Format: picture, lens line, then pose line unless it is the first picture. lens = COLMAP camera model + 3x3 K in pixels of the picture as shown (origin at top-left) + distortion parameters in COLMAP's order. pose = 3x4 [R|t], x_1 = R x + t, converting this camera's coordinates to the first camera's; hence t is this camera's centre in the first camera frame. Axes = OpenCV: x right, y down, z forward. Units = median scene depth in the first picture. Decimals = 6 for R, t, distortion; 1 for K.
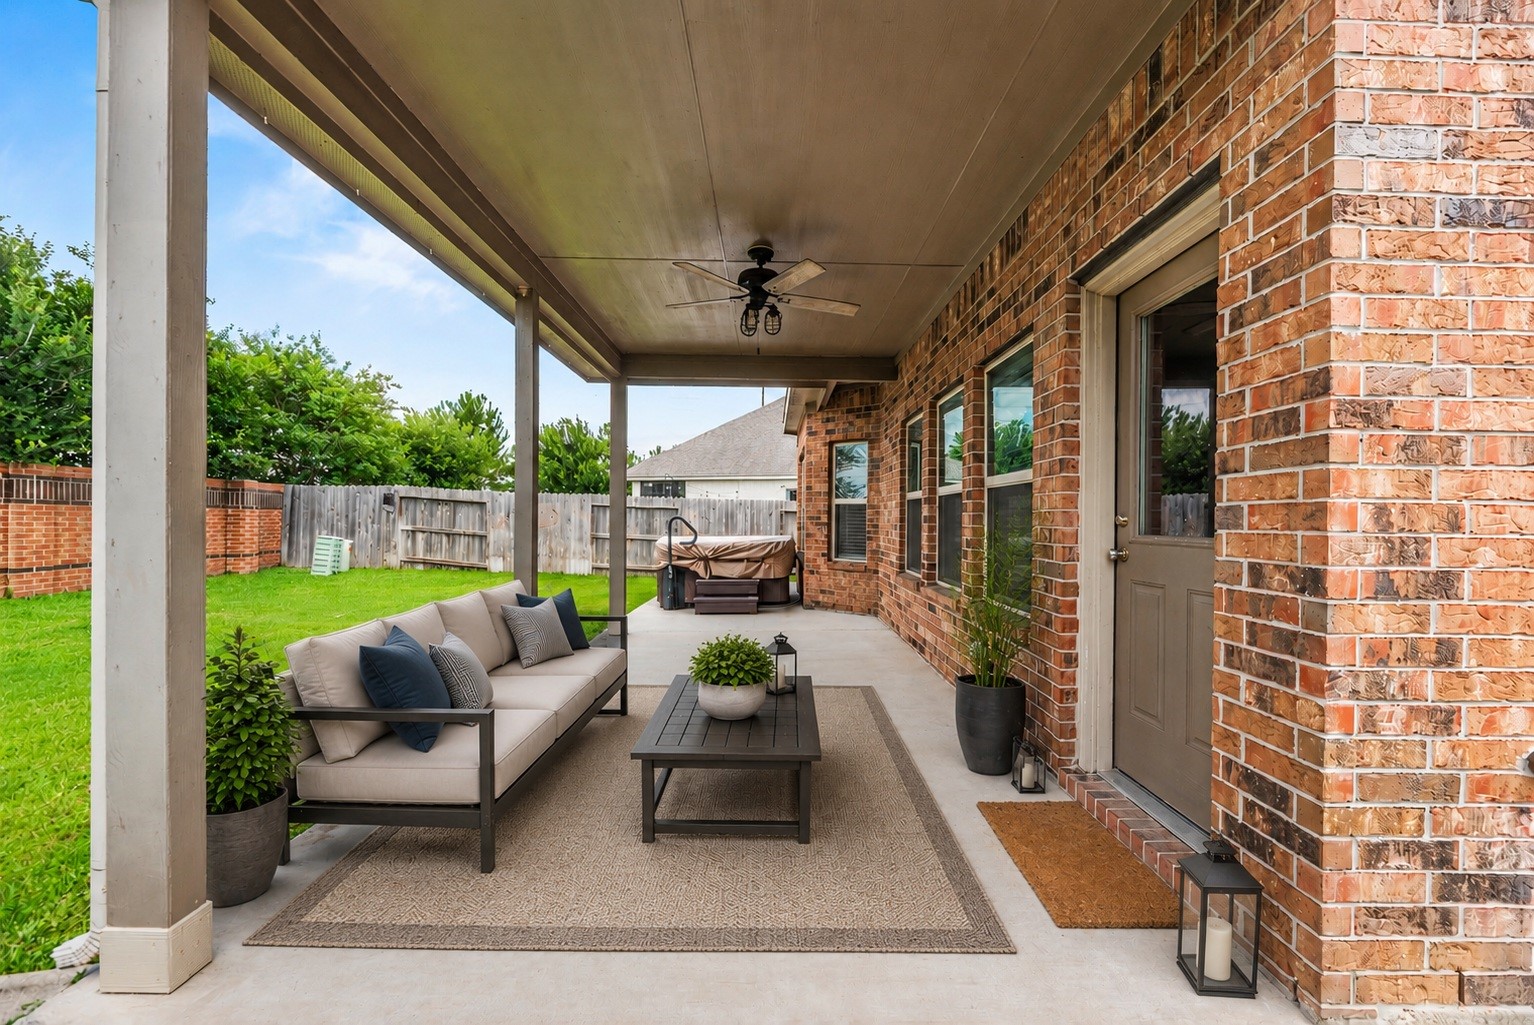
lens RADIAL K [[615.0, 0, 768.4], [0, 615.0, 514.7], [0, 0, 1]] dist [0.001890, 0.000150]
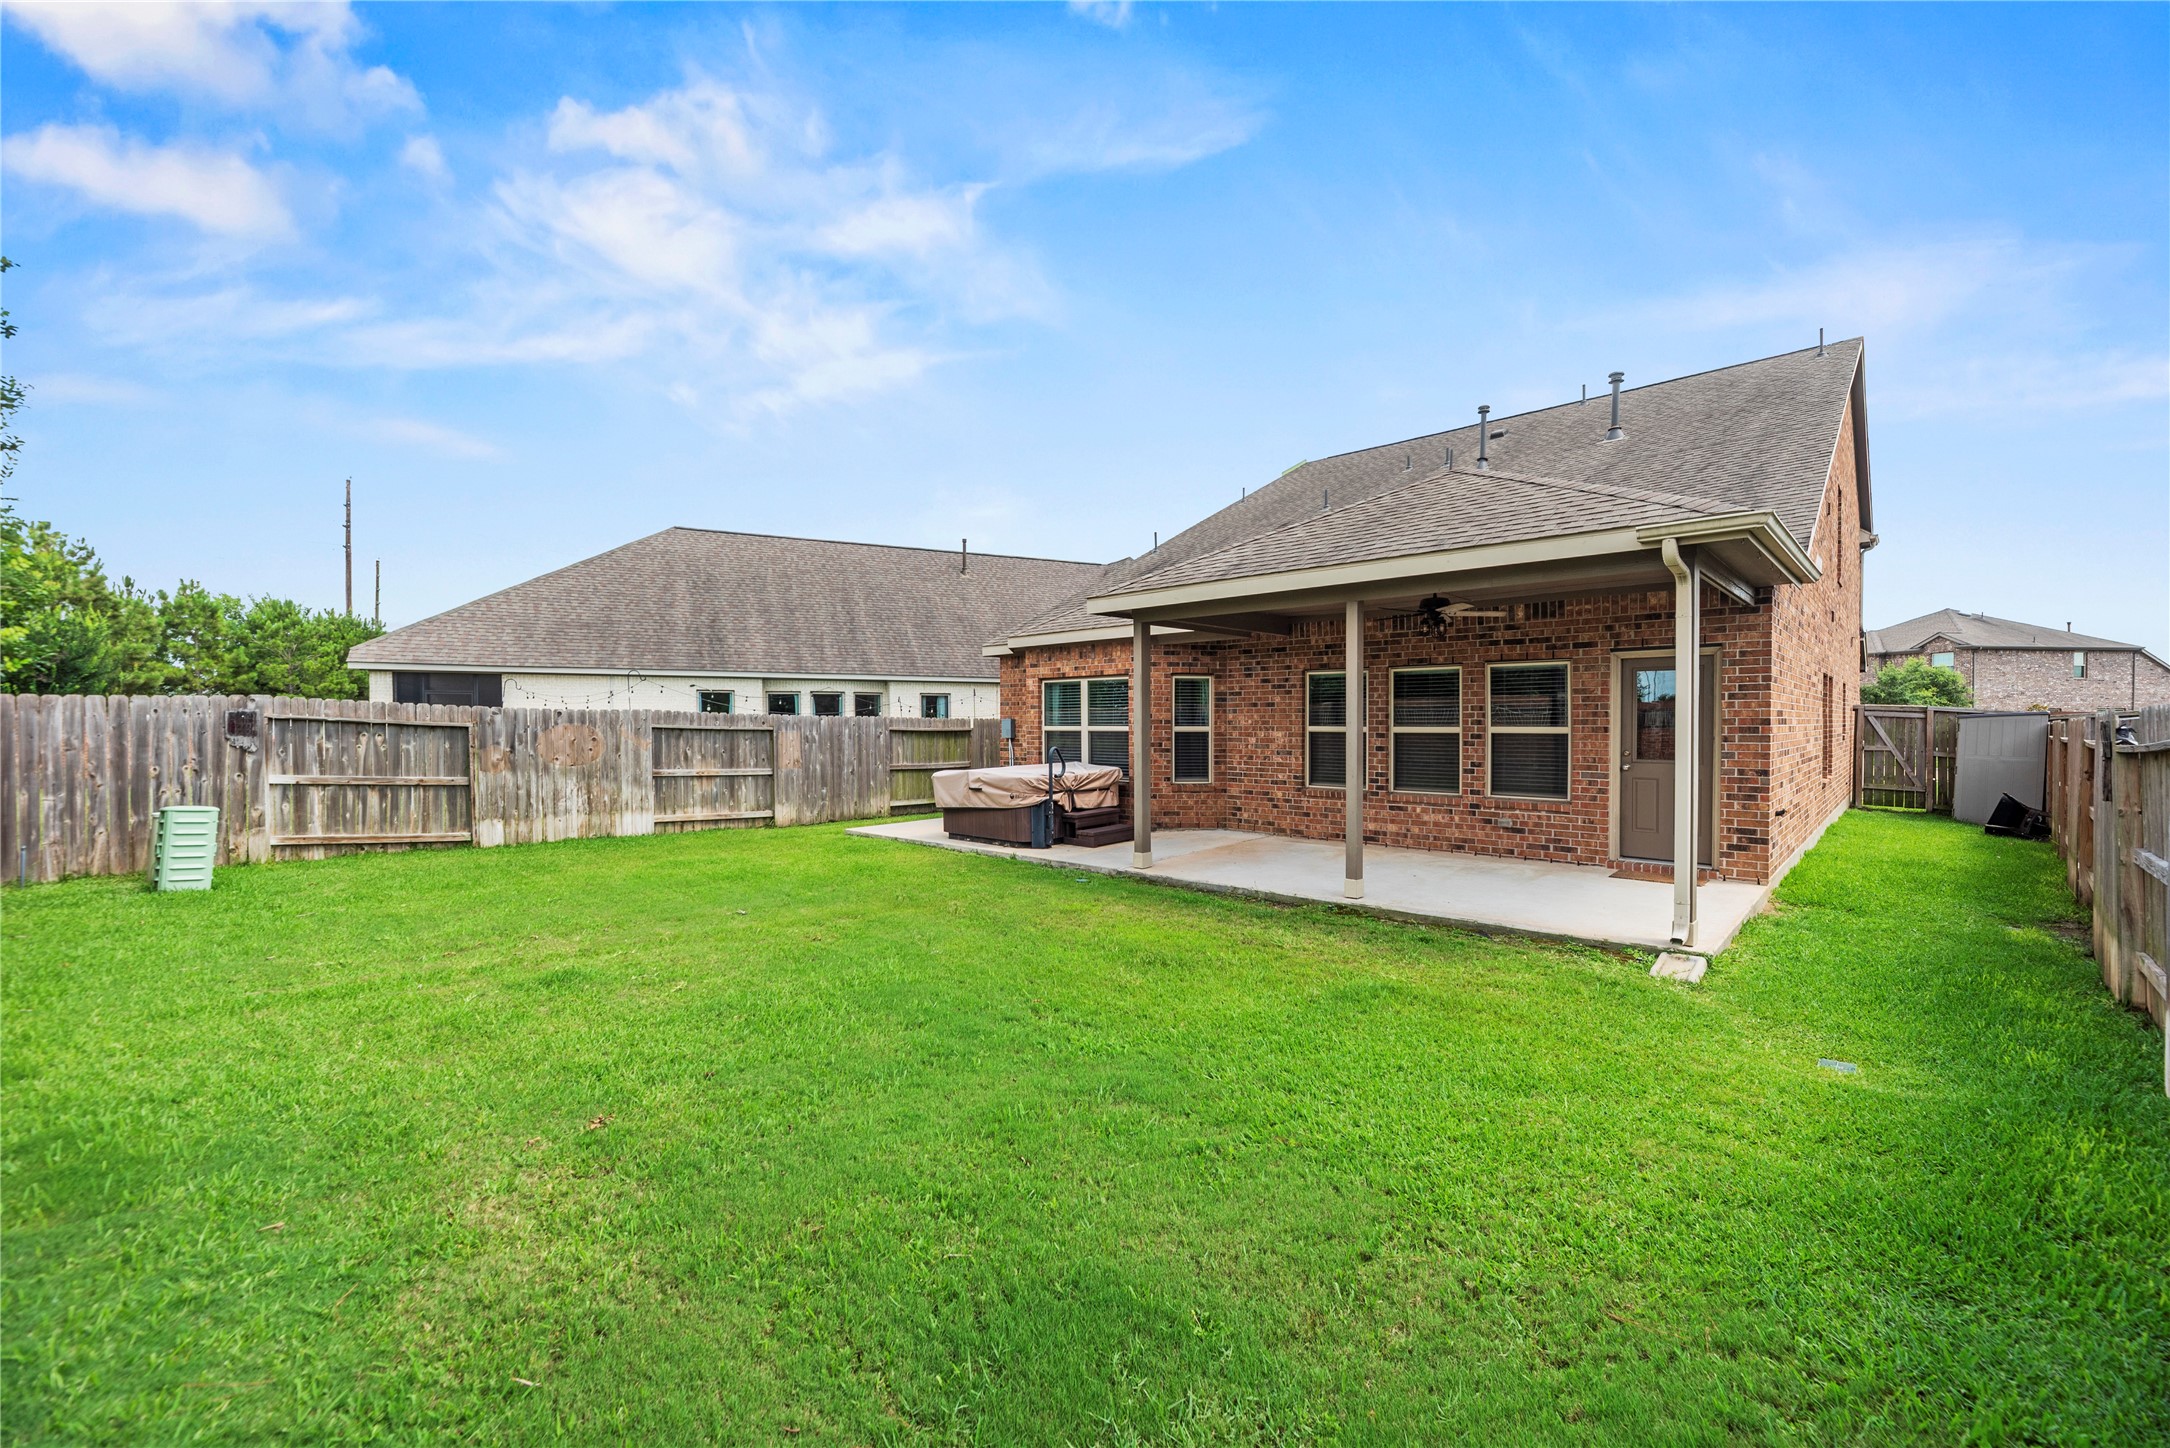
lens RADIAL K [[882.7, 0, 1087.4], [0, 882.7, 725.3], [0, 0, 1]] dist [0.019428, 0.000085]
pose [[0.694753, -0.015571, 0.719080, -0.662397], [0.004860, 0.999844, 0.016955, -0.033097], [-0.719232, -0.008285, 0.694721, 0.018335]]
